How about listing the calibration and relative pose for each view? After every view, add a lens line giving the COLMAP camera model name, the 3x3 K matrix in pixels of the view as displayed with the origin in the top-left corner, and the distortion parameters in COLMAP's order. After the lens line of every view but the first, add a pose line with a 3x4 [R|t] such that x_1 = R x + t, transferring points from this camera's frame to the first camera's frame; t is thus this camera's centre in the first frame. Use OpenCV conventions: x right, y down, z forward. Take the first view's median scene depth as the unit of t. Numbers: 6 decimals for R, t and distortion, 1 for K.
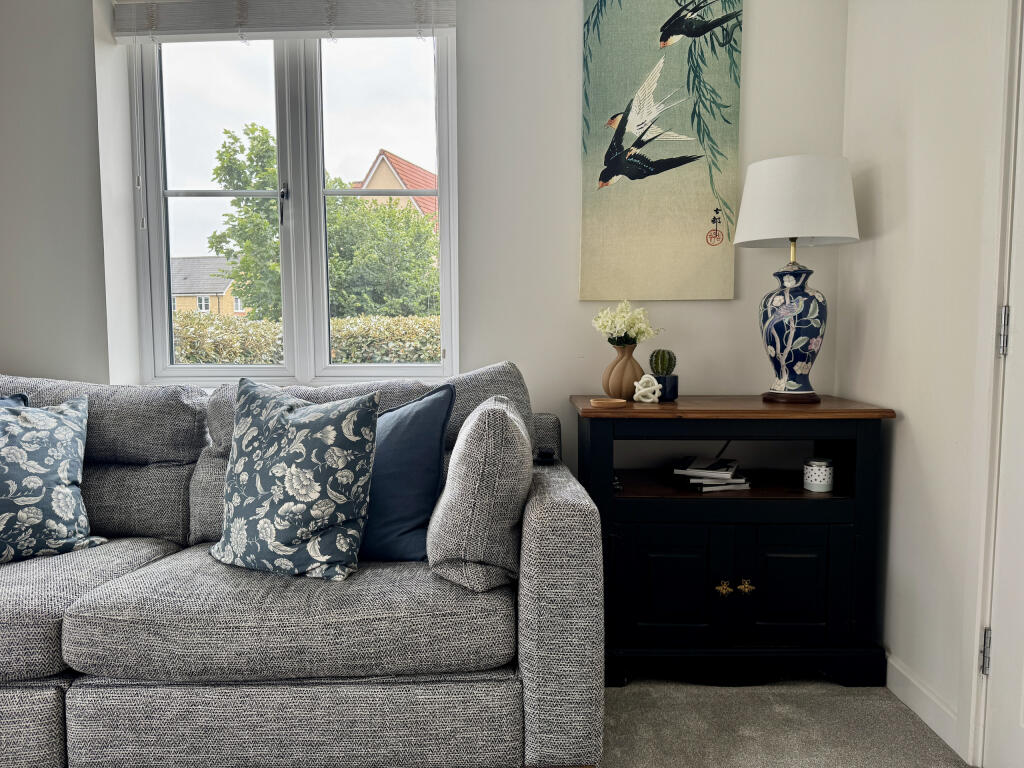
lens RADIAL K [[718.2, 0, 514.1], [0, 718.2, 389.7], [0, 0, 1]] dist [0.092813, -0.141763]
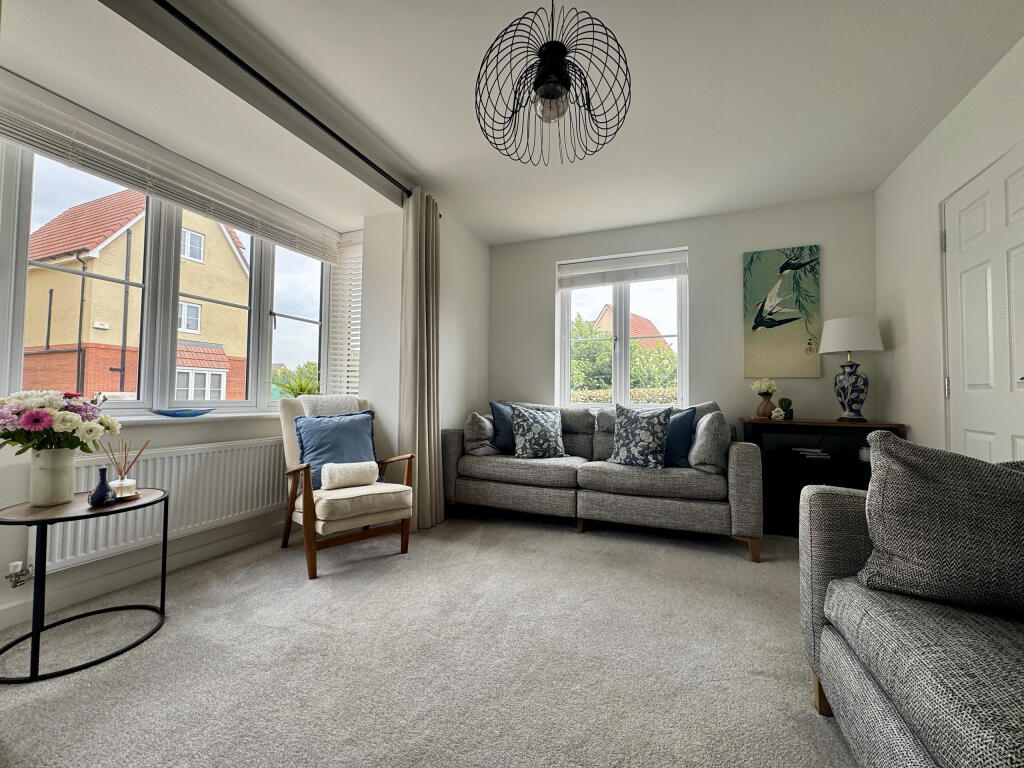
lens RADIAL K [[406.4, 0, 512.0], [0, 406.4, 384.0], [0, 0, 1]] dist [-0.001900, 0.000073]
pose [[0.924201, 0.001207, -0.381904, -0.131765], [-0.047968, 0.992443, -0.112945, 0.107577], [0.378881, 0.122703, 0.917275, -0.663781]]
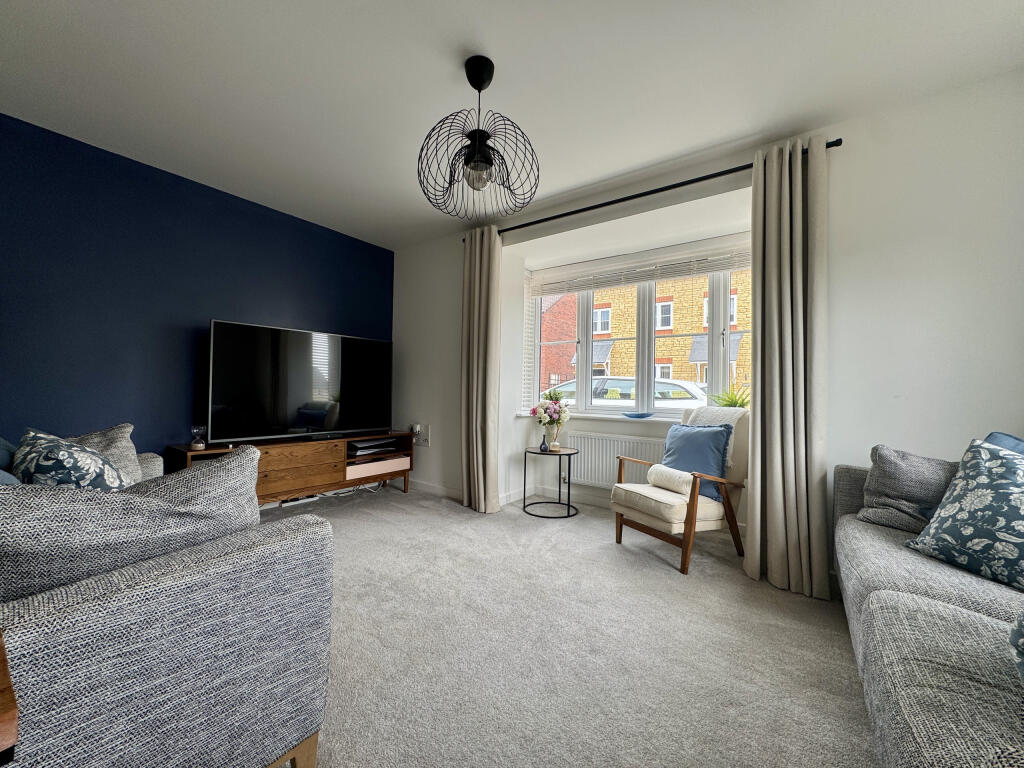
lens RADIAL K [[406.4, 0, 512.0], [0, 406.4, 384.0], [0, 0, 1]] dist [-0.001900, 0.000073]
pose [[-0.578856, -0.018679, -0.815216, 0.341859], [-0.091320, 0.994934, 0.042046, -0.052434], [0.810300, 0.098784, -0.577629, 0.610207]]
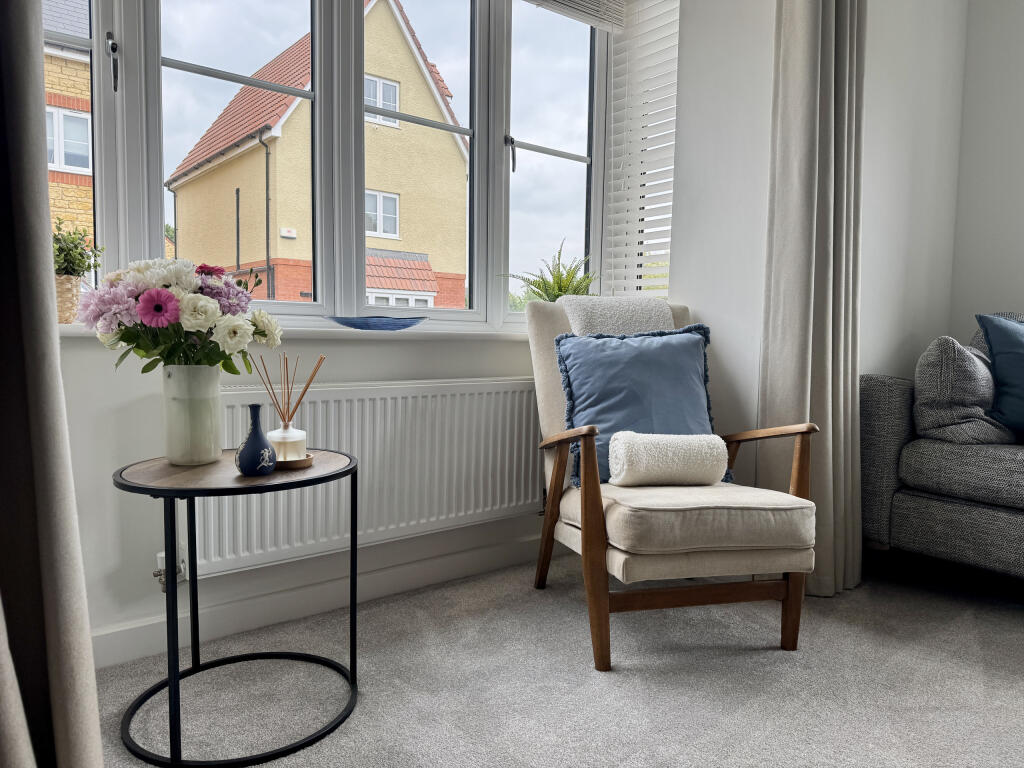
lens RADIAL K [[718.2, 0, 514.1], [0, 718.2, 389.7], [0, 0, 1]] dist [0.092813, -0.141763]
pose [[0.627064, 0.070308, -0.775788, -0.413512], [-0.084000, 0.996214, 0.022387, 0.163298], [0.774425, 0.051128, 0.630596, -0.493018]]
